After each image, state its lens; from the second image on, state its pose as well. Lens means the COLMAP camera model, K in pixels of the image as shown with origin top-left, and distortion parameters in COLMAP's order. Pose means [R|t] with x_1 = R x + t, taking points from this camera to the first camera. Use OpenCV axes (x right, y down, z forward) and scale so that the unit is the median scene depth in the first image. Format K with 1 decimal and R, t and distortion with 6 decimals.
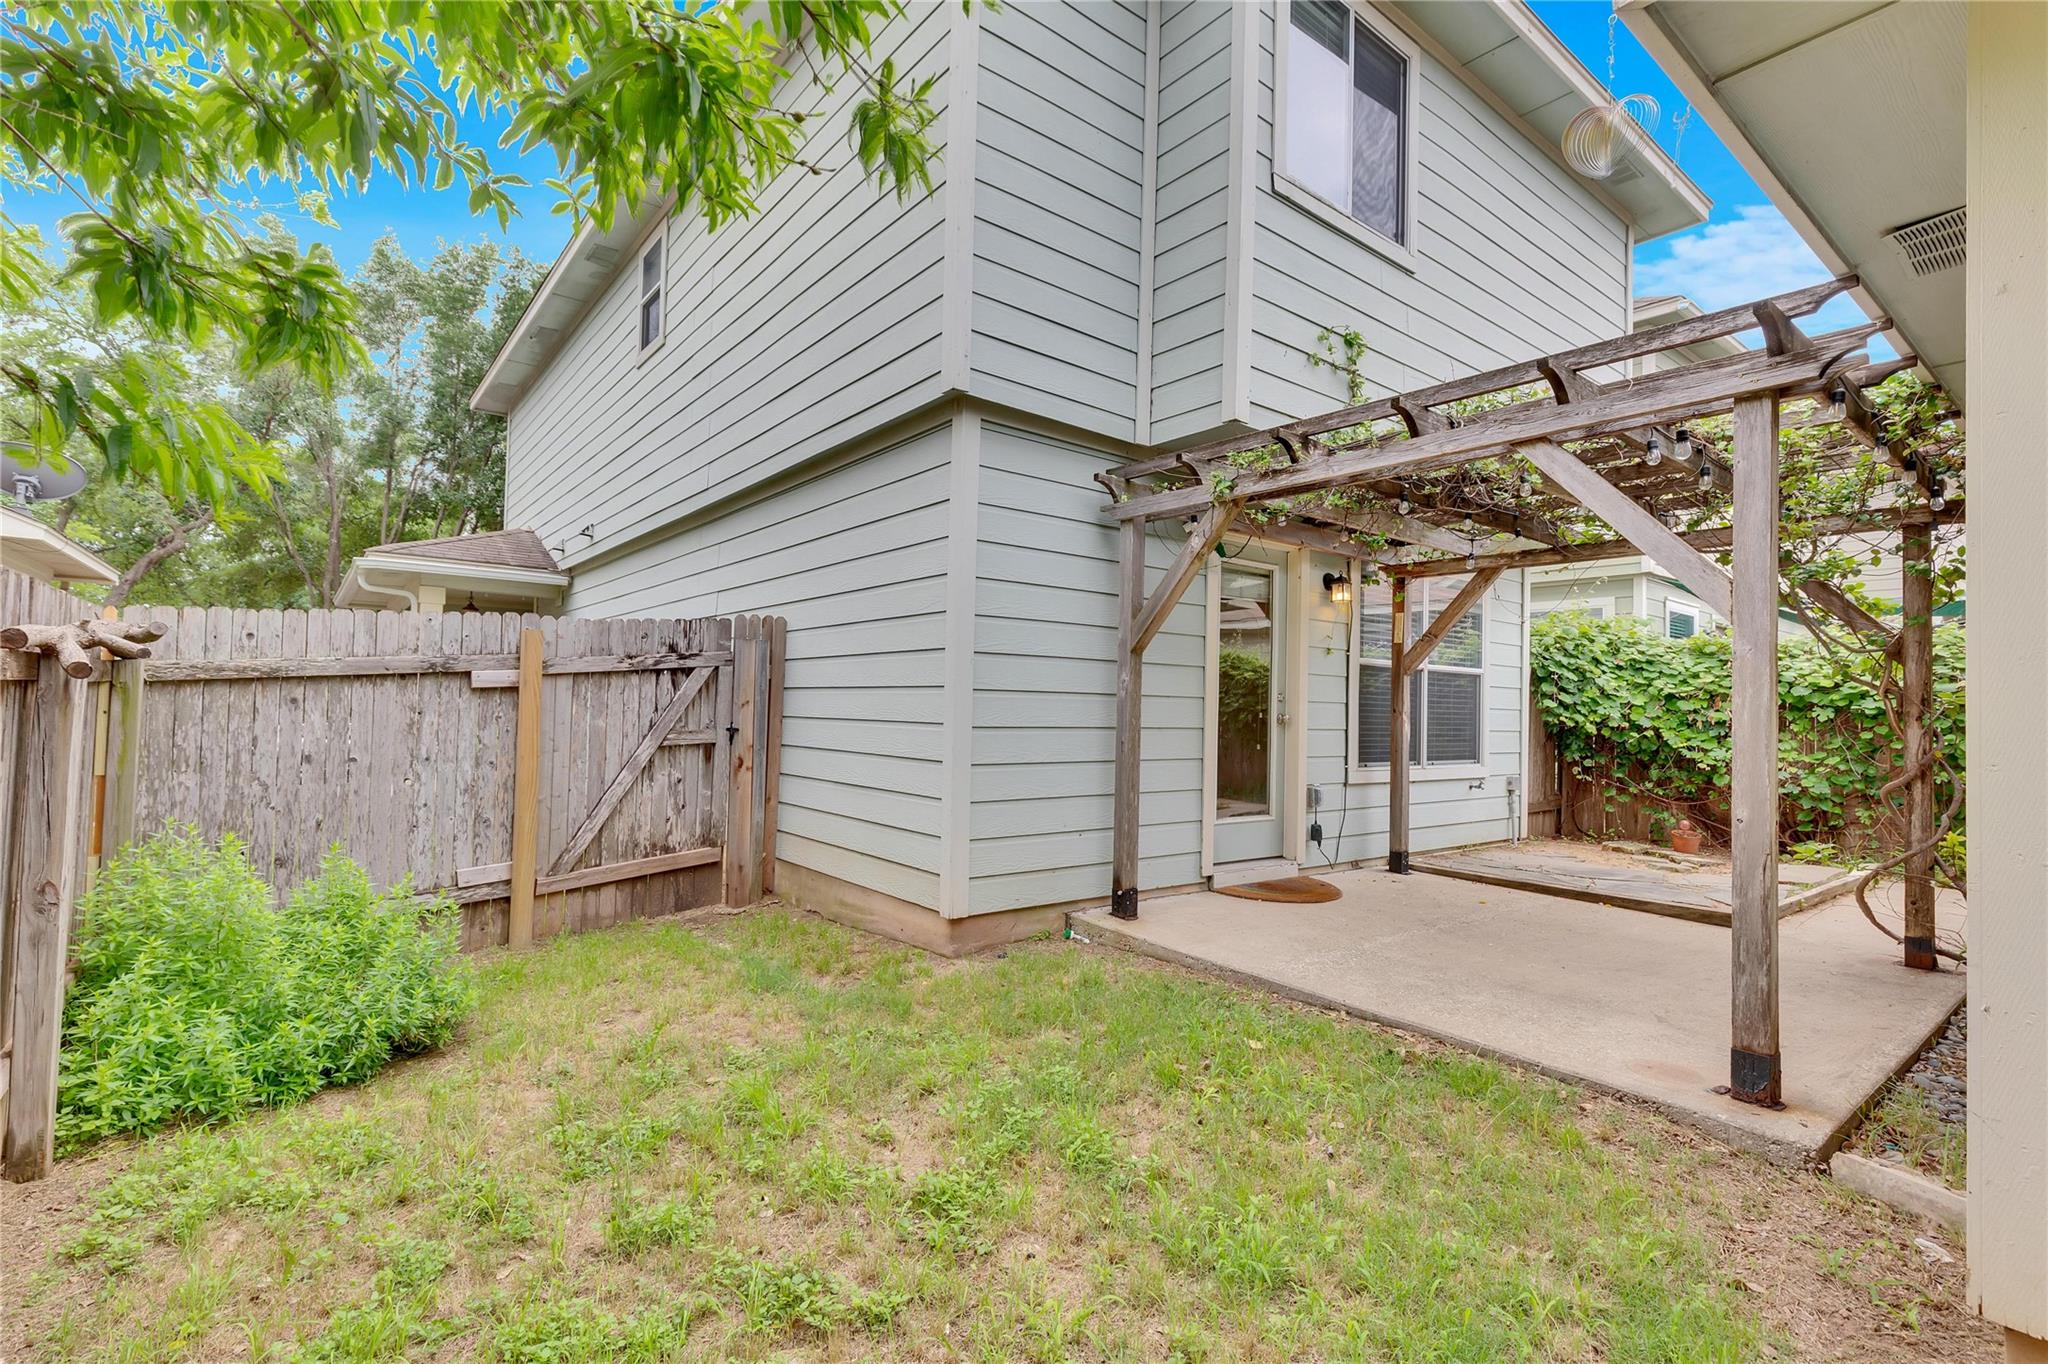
lens RADIAL K [[938.1, 0, 1029.9], [0, 938.1, 680.0], [0, 0, 1]] dist [0.000752, -0.000587]
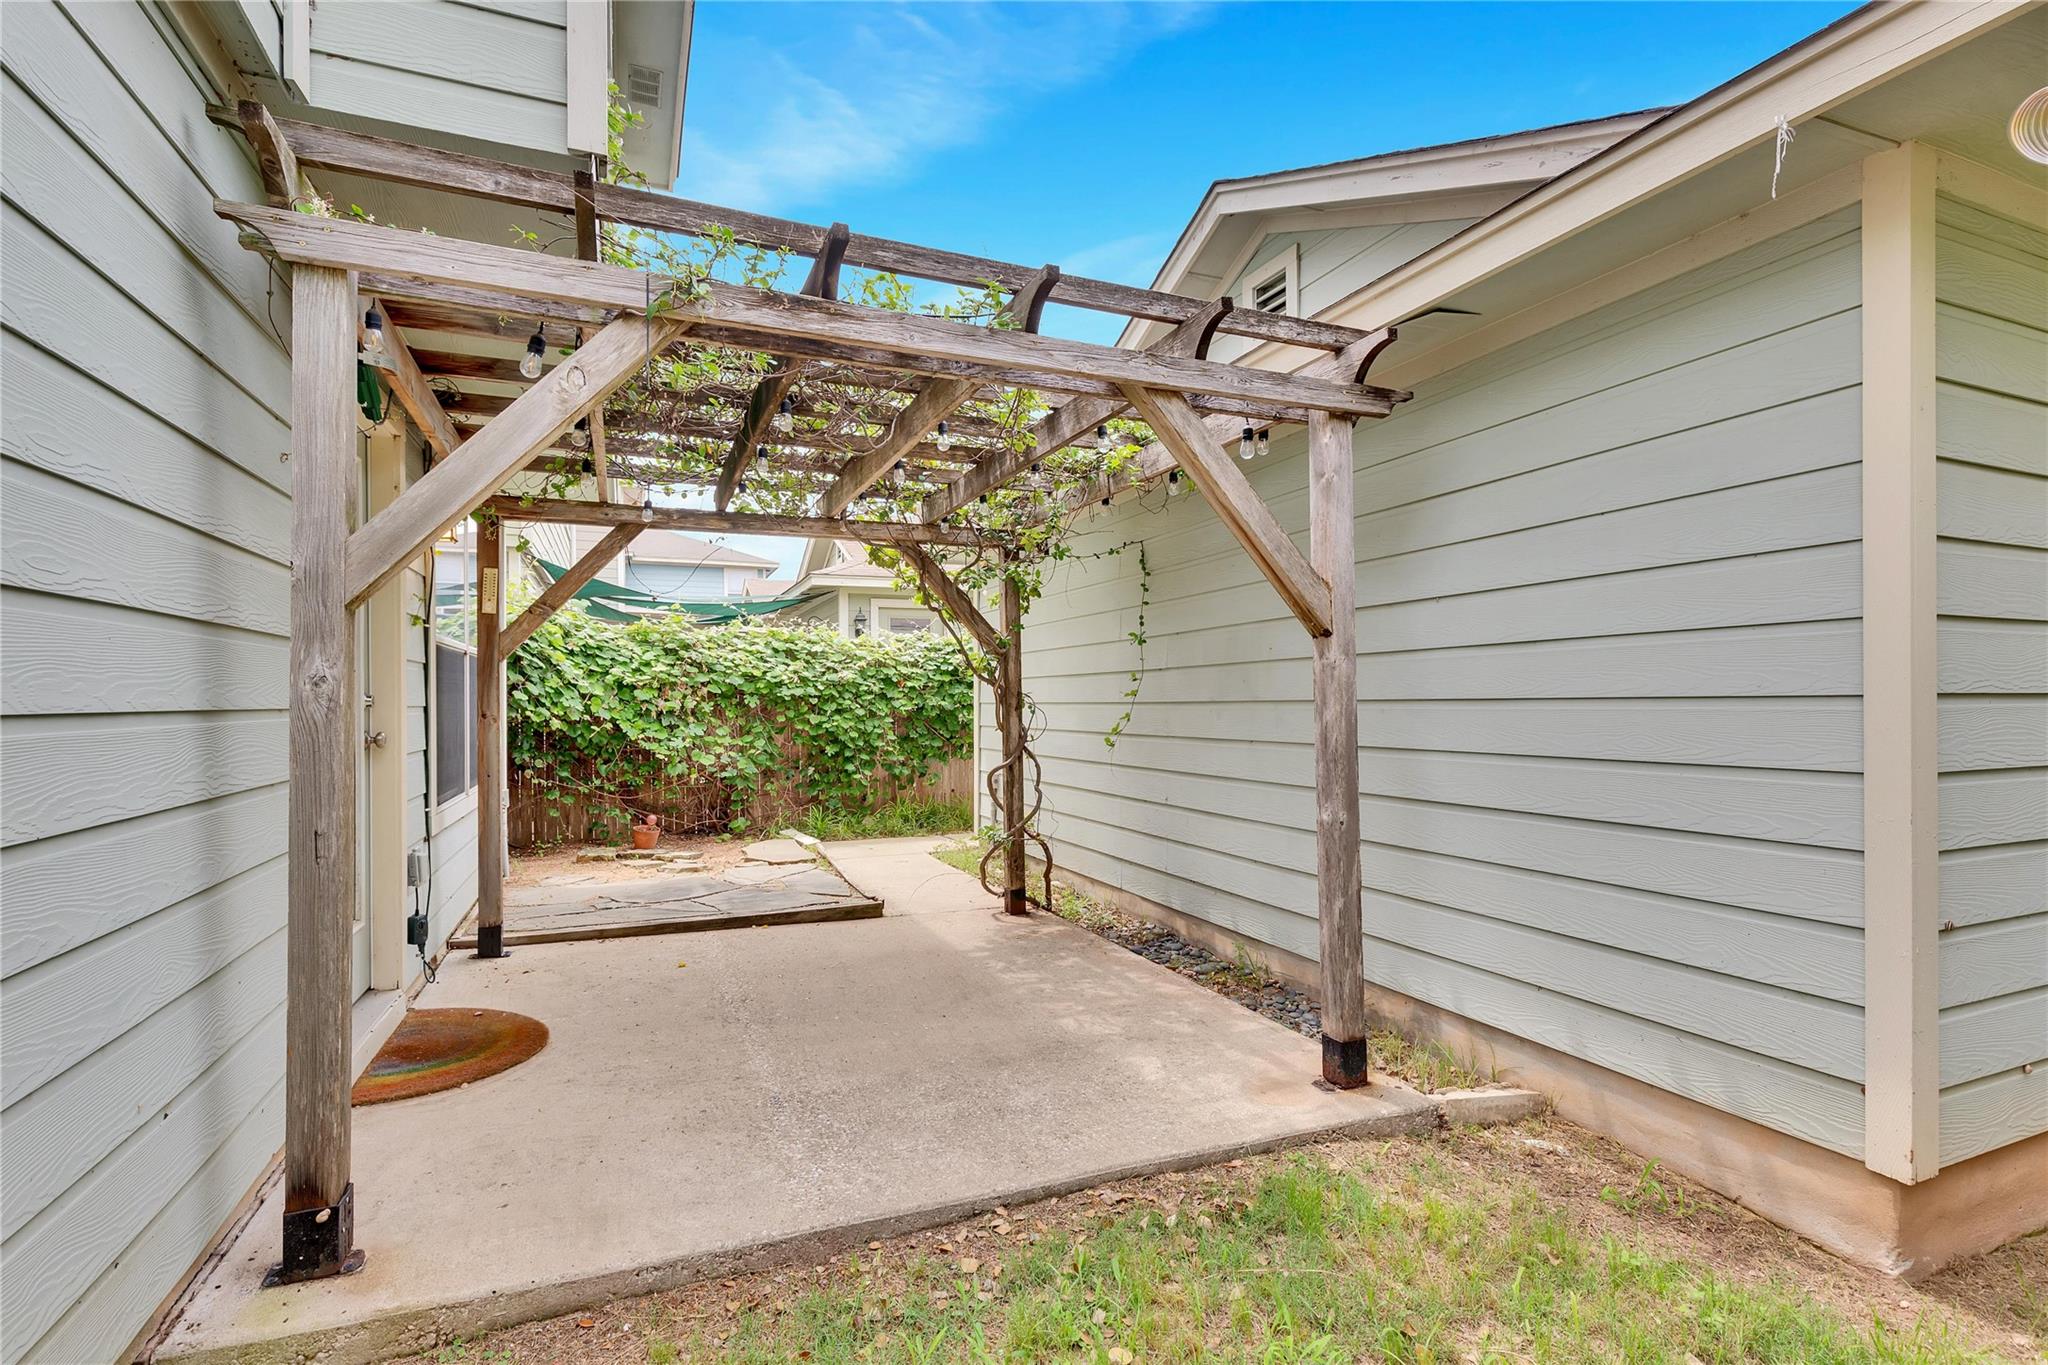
lens RADIAL K [[943.0, 0, 1017.9], [0, 943.0, 694.9], [0, 0, 1]] dist [0.005236, 0.000001]
pose [[0.269382, -0.020602, 0.962813, -0.124008], [-0.017564, 0.999500, 0.026301, -0.005054], [-0.962873, -0.023995, 0.268885, 0.377654]]
